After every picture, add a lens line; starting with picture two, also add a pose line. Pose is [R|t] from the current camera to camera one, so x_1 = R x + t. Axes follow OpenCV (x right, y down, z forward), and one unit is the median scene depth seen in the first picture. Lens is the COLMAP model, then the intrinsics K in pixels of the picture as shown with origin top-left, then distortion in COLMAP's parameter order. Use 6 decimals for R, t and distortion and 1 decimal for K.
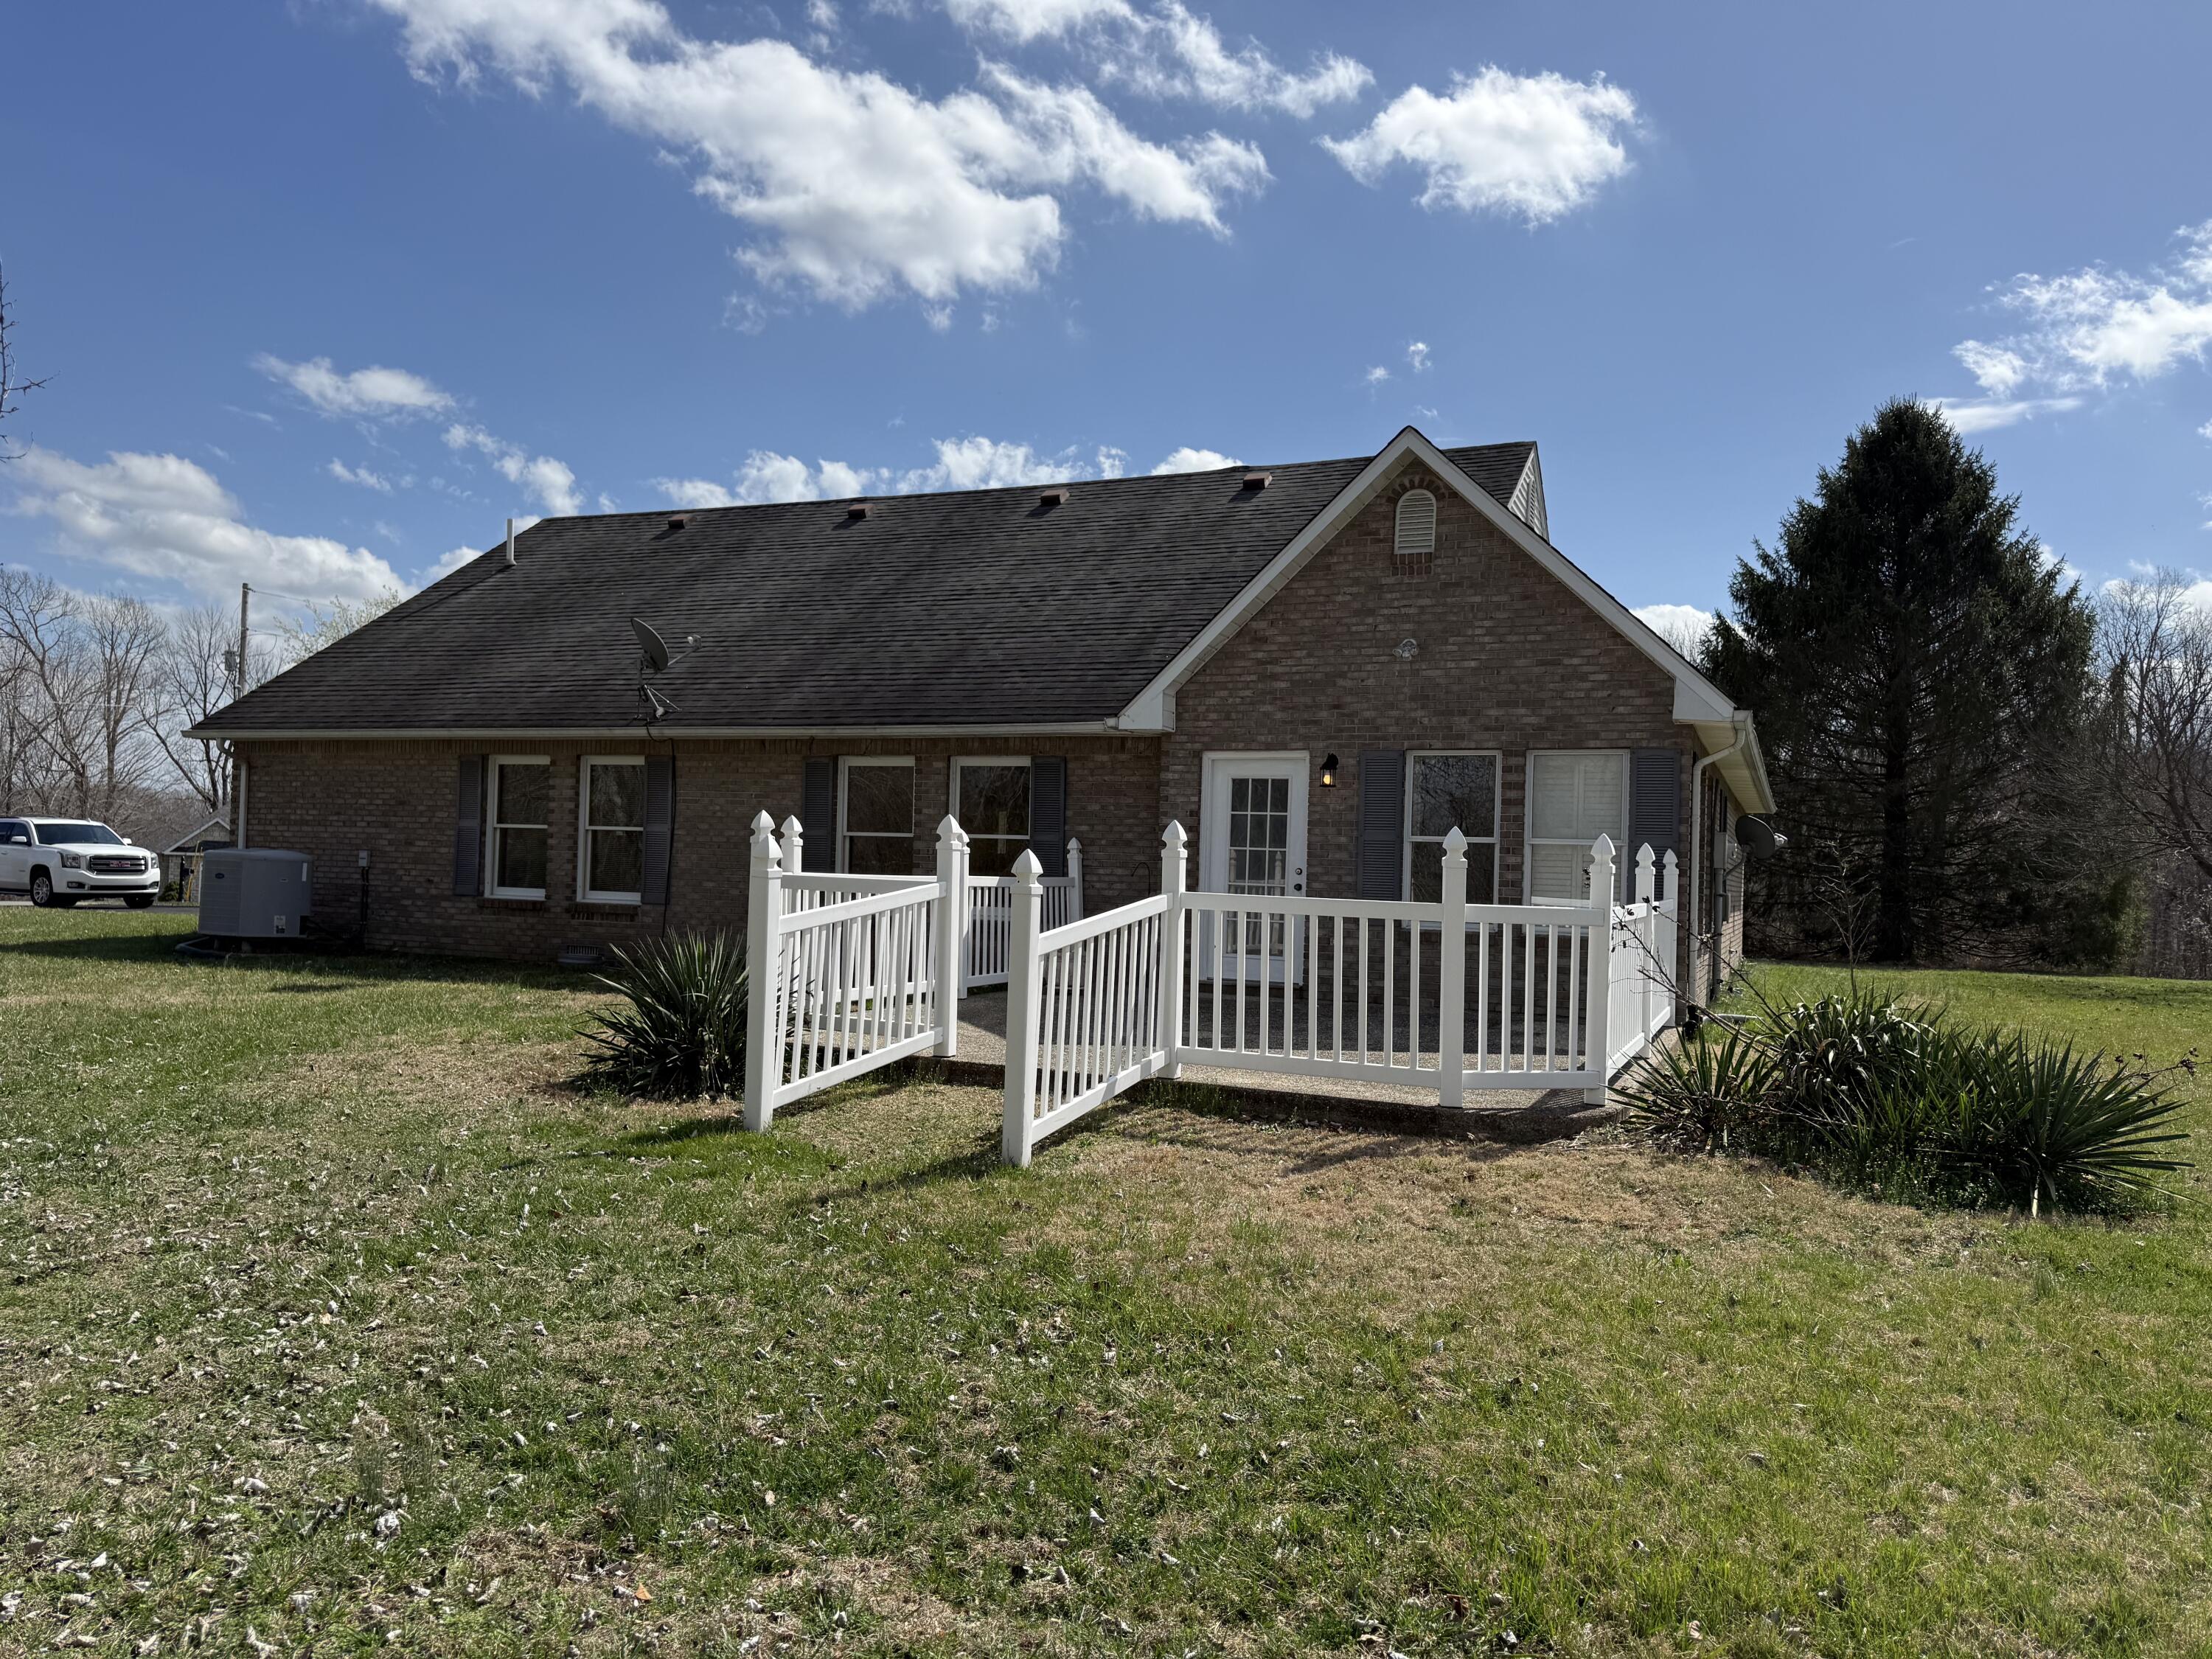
lens RADIAL K [[1536.3, 0, 1101.5], [0, 1536.3, 838.9], [0, 0, 1]] dist [0.083247, -0.005549]
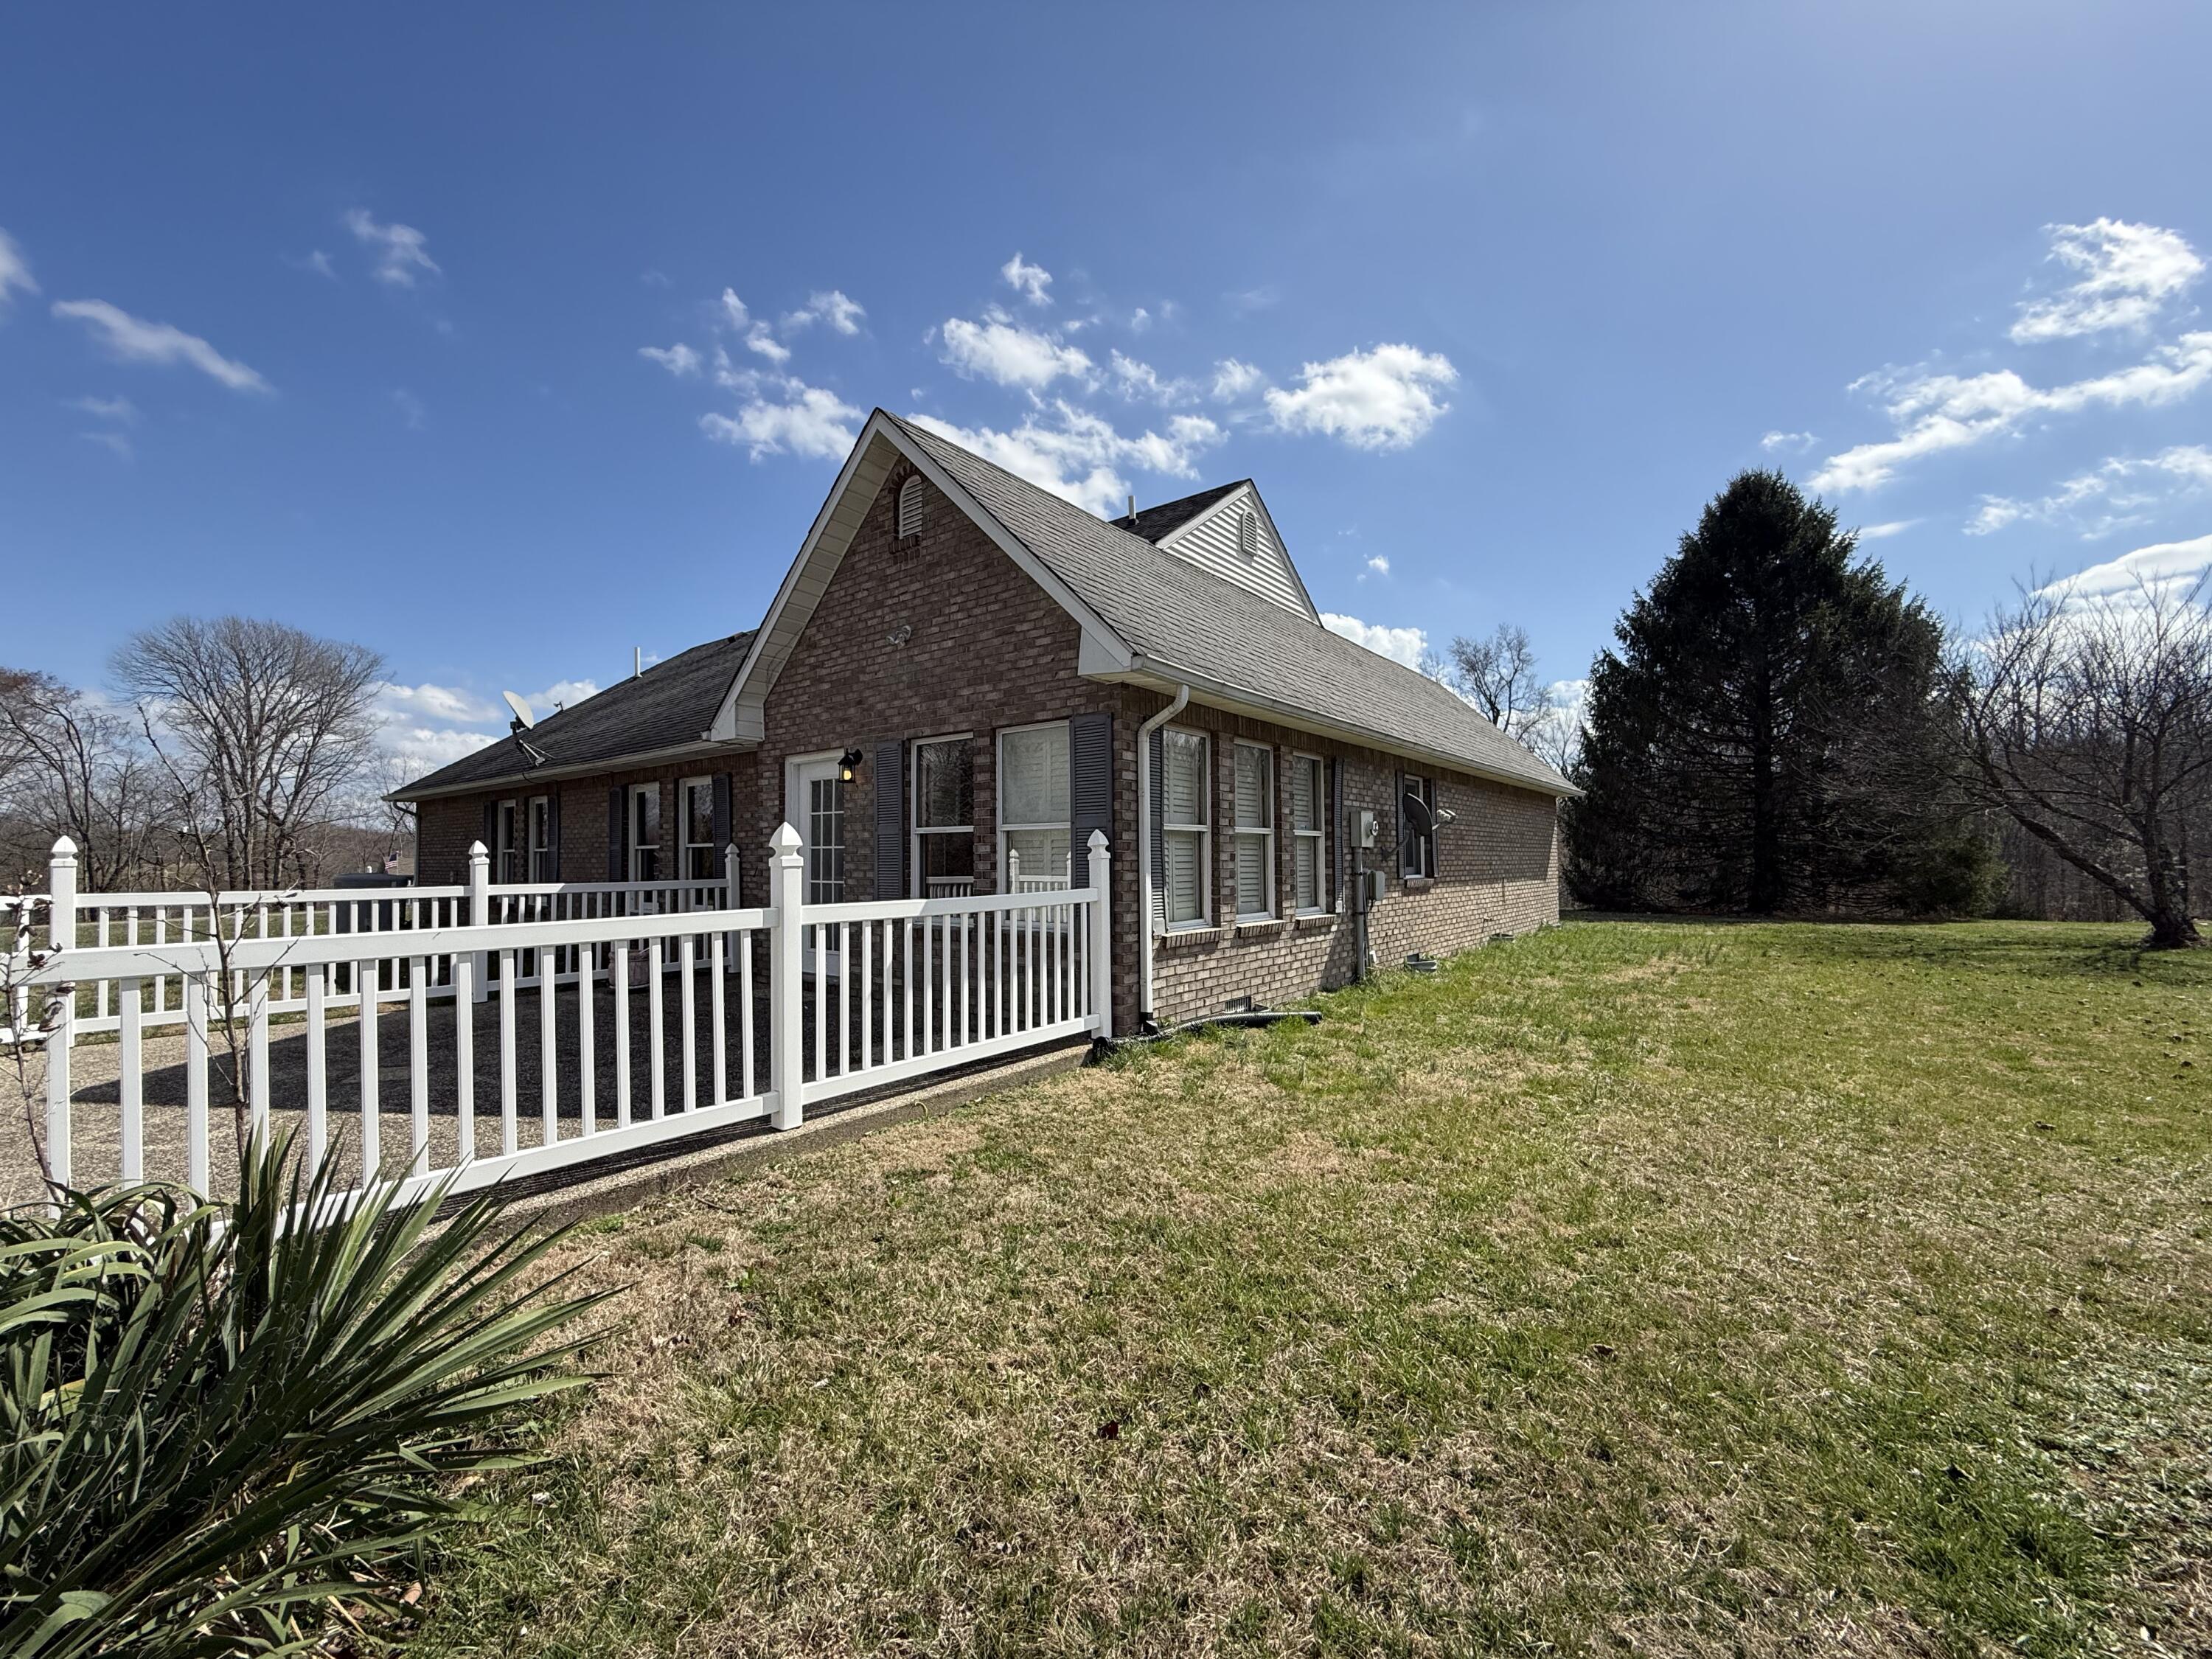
lens RADIAL K [[890.2, 0, 1110.4], [0, 890.2, 832.9], [0, 0, 1]] dist [0.027534, 0.000287]
pose [[0.972243, -0.046217, -0.229365, 0.431526], [0.042934, 0.998892, -0.019284, 0.016300], [0.230002, 0.008901, 0.973149, 0.466599]]
